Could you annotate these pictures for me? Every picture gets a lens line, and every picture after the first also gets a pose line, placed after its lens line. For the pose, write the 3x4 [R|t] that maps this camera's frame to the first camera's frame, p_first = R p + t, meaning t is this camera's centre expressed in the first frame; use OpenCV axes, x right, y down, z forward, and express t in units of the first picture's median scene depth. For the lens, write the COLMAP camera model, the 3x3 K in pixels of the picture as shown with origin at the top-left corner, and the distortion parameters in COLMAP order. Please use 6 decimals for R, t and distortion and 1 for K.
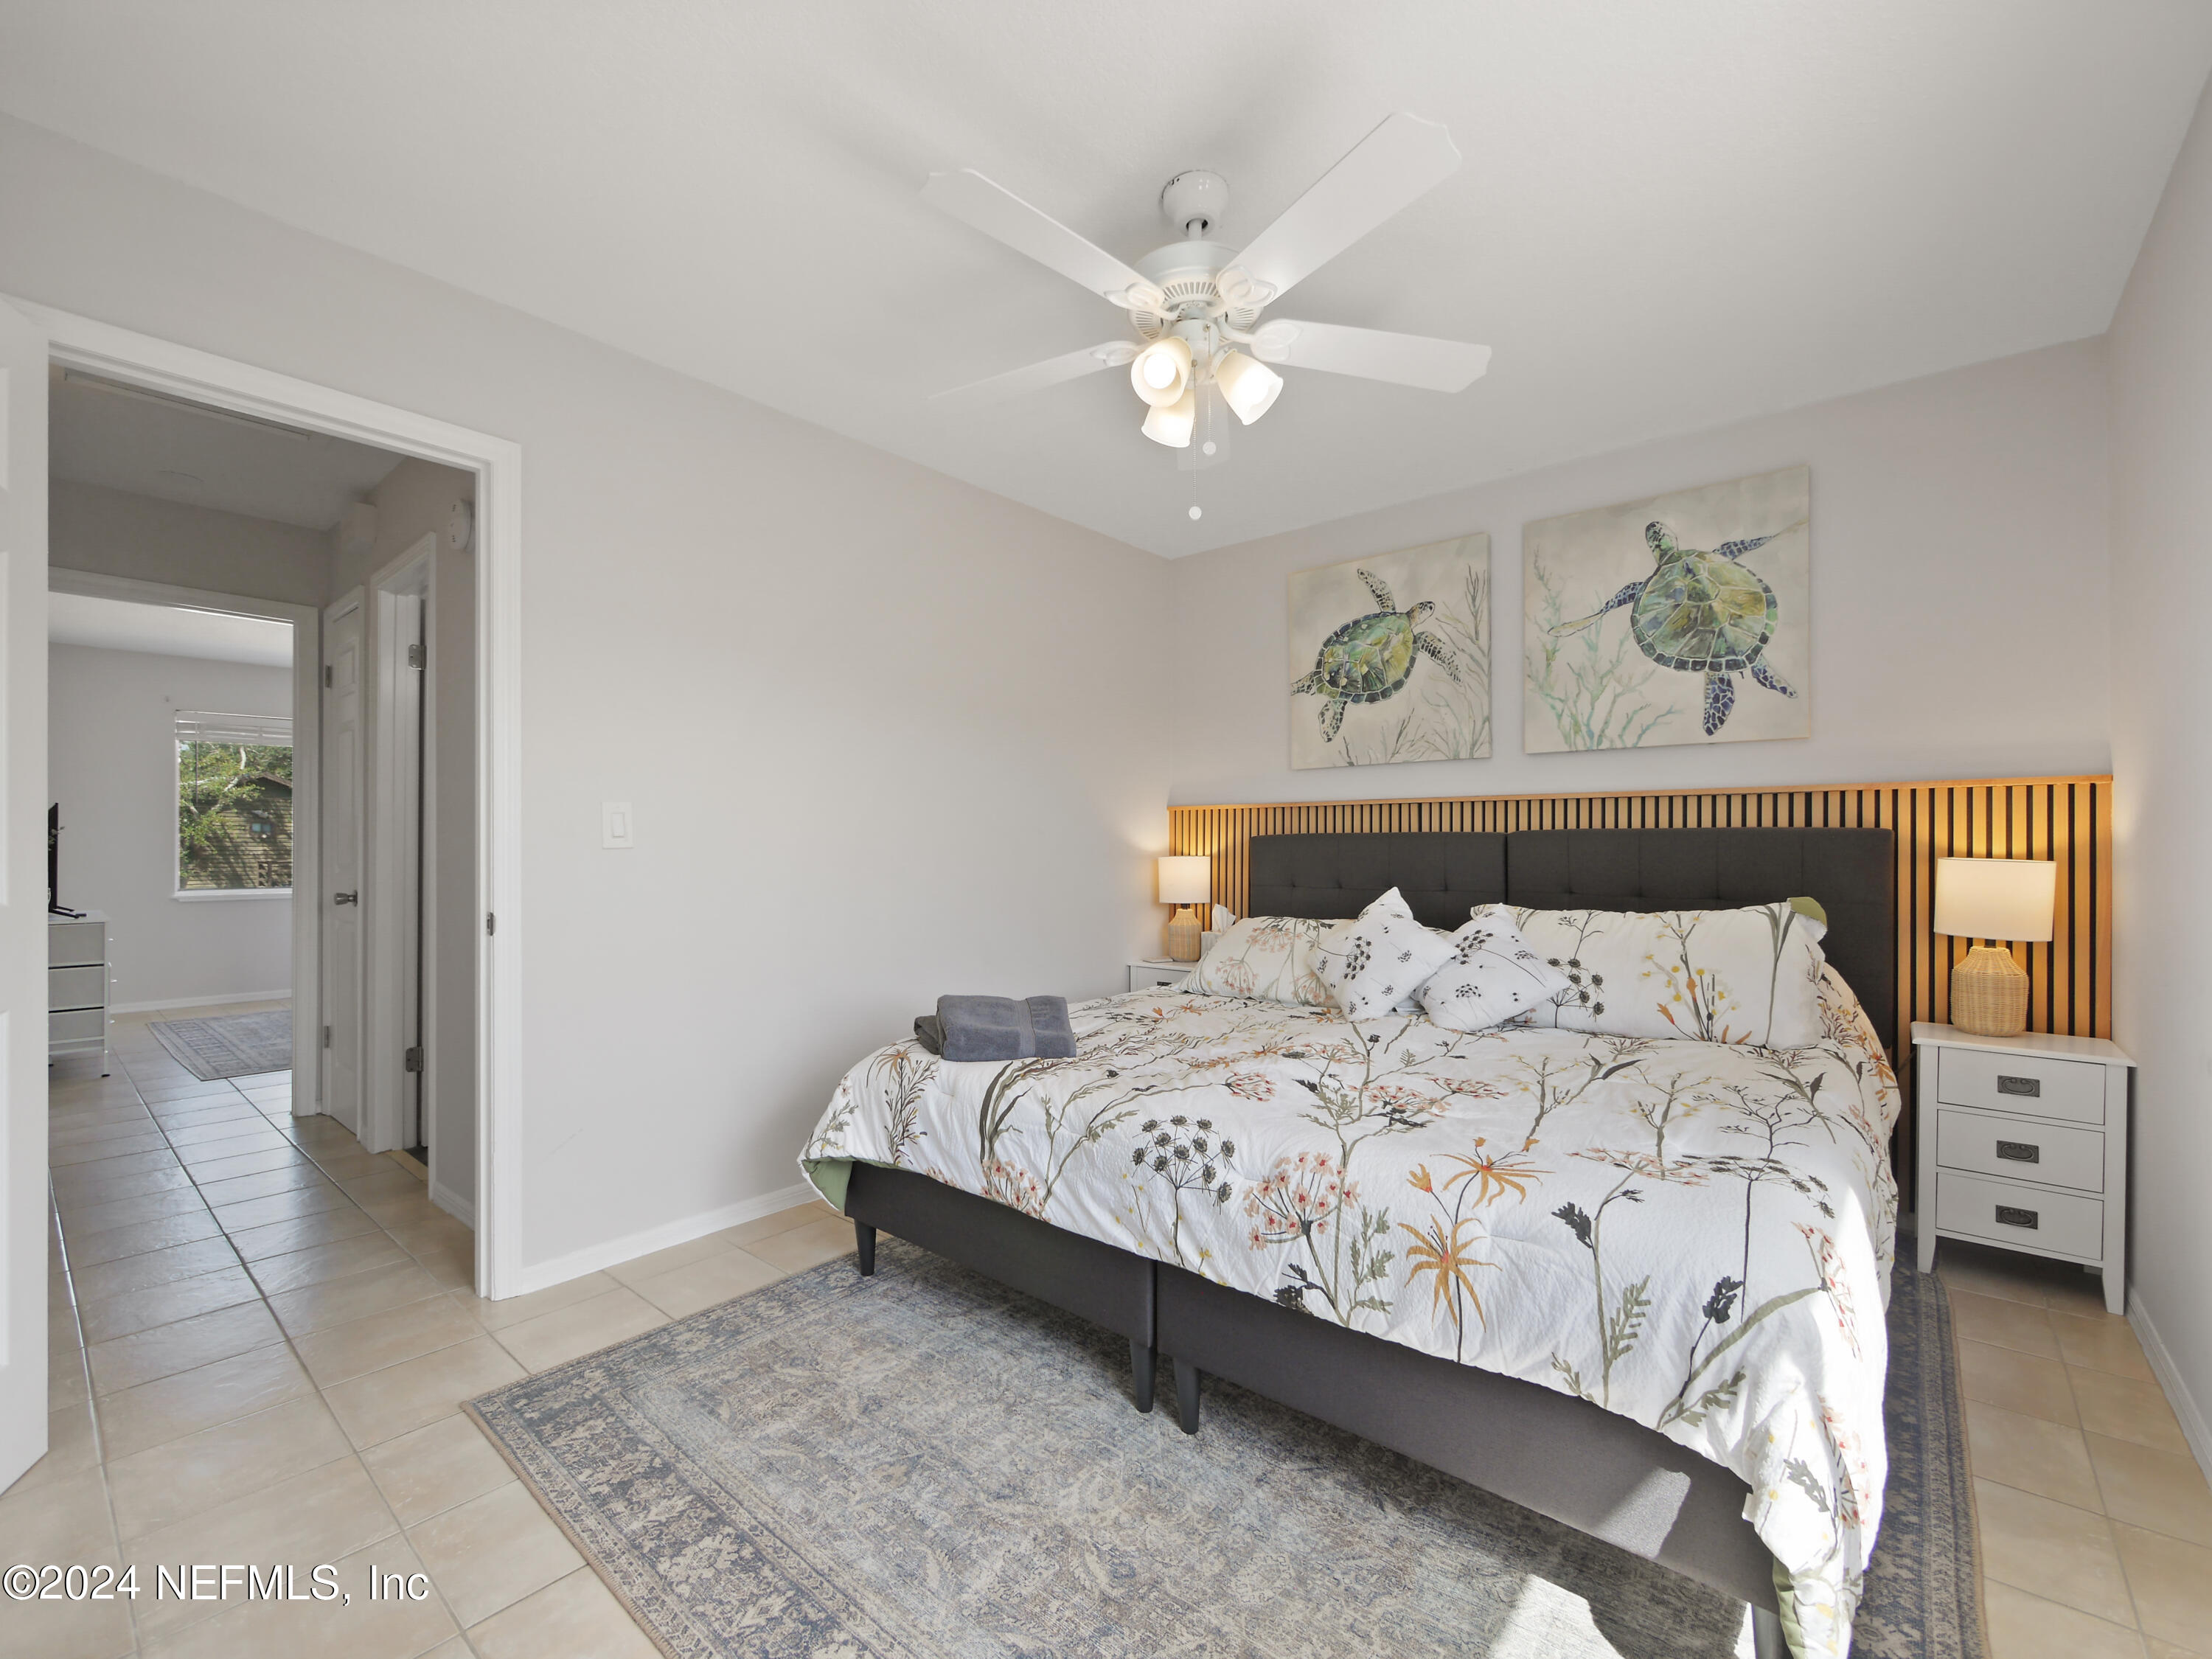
lens RADIAL K [[941.1, 0, 1100.2], [0, 941.1, 851.5], [0, 0, 1]] dist [-0.004279, 0.000889]
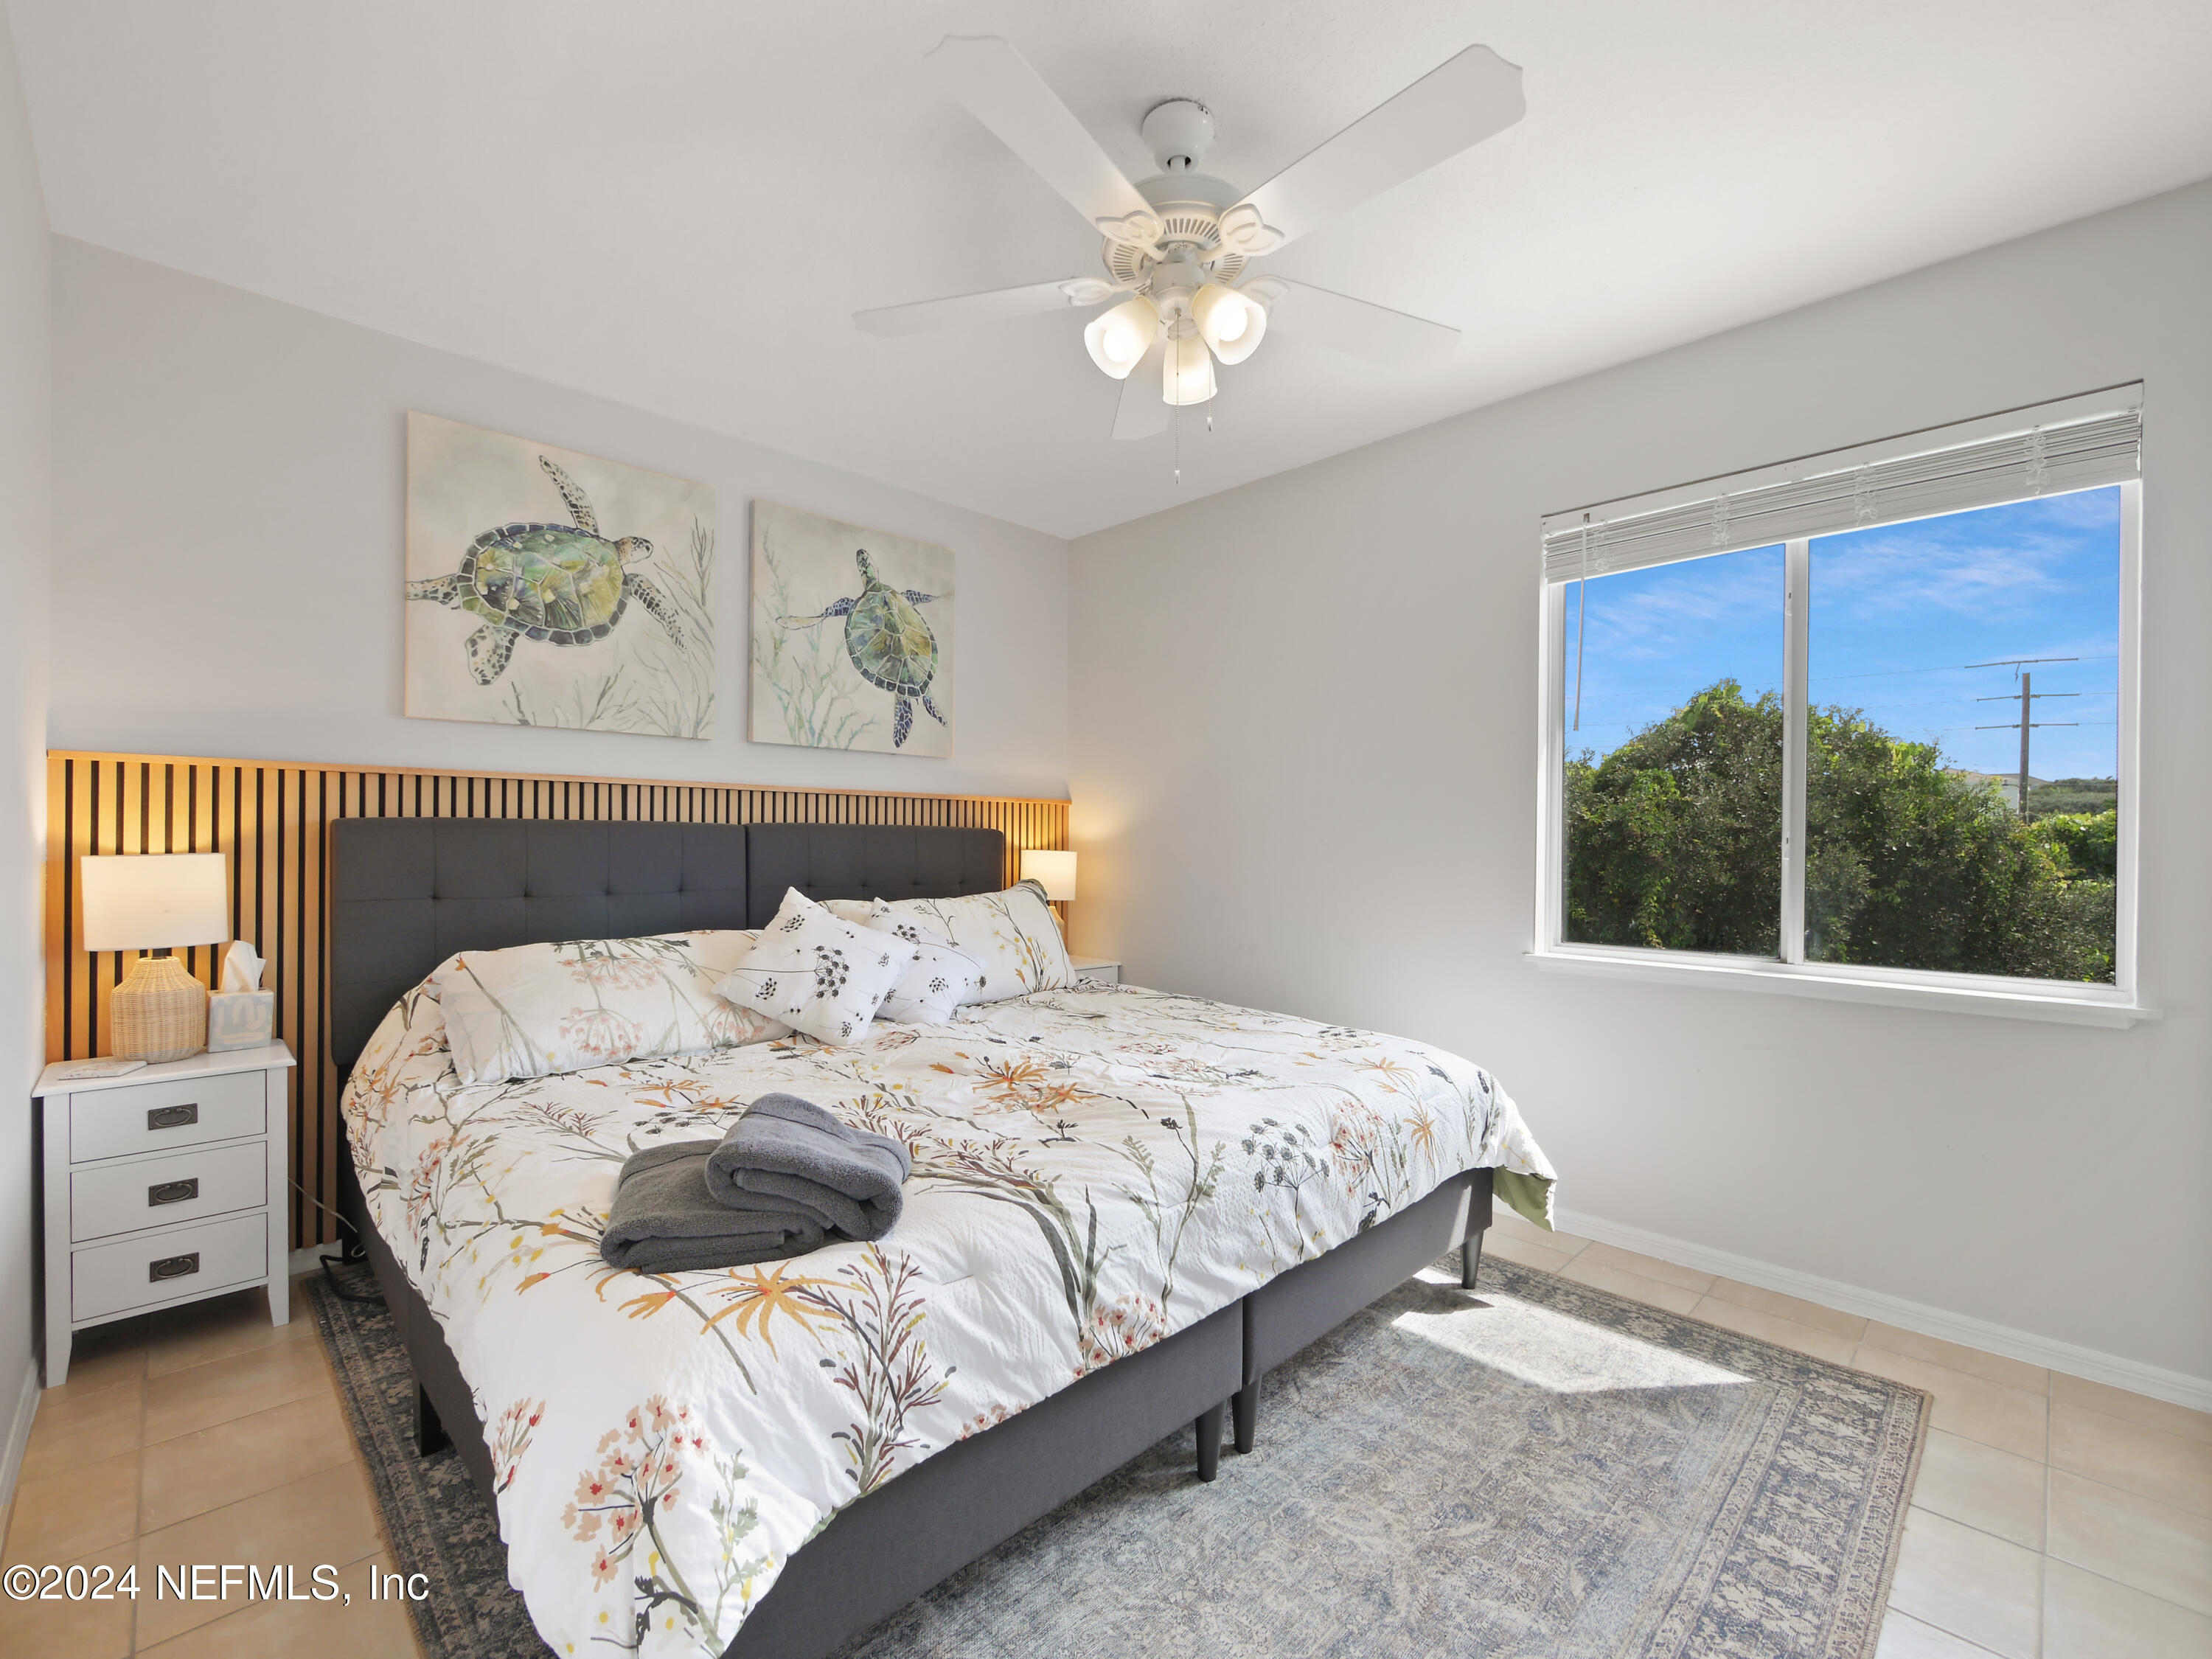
lens RADIAL K [[941.1, 0, 1124.5], [0, 941.1, 849.1], [0, 0, 1]] dist [-0.004279, 0.000889]
pose [[0.087064, -0.006374, 0.996182, -0.494123], [-0.002330, 0.999975, 0.006602, -0.003340], [-0.996200, -0.002896, 0.087047, 0.589197]]
